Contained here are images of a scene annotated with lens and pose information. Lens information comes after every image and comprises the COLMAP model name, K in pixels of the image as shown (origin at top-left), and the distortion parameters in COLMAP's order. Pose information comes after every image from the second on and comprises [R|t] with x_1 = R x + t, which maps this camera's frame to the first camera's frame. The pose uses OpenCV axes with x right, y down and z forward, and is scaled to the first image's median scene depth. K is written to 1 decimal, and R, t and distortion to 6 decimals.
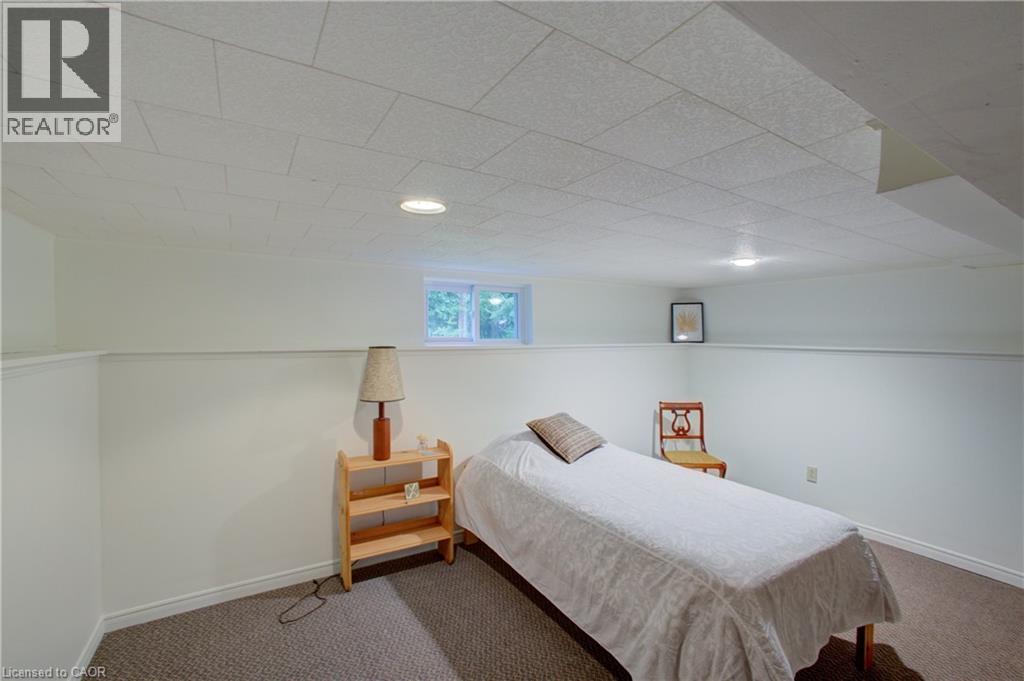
lens RADIAL K [[451.1, 0, 532.6], [0, 451.1, 339.2], [0, 0, 1]] dist [0.002508, 0.000227]
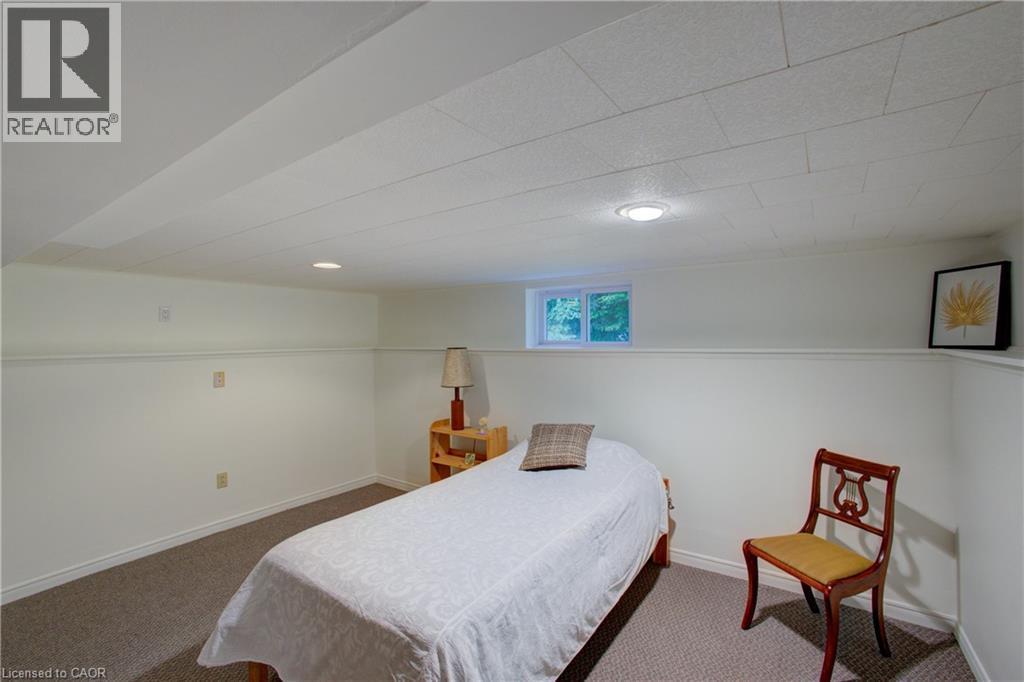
lens RADIAL K [[451.1, 0, 532.6], [0, 451.1, 339.7], [0, 0, 1]] dist [0.002508, 0.000227]
pose [[0.414346, -0.002870, -0.910115, 0.669069], [0.002407, 0.999995, -0.002058, -0.002307], [0.910116, -0.001338, 0.414350, 0.423406]]
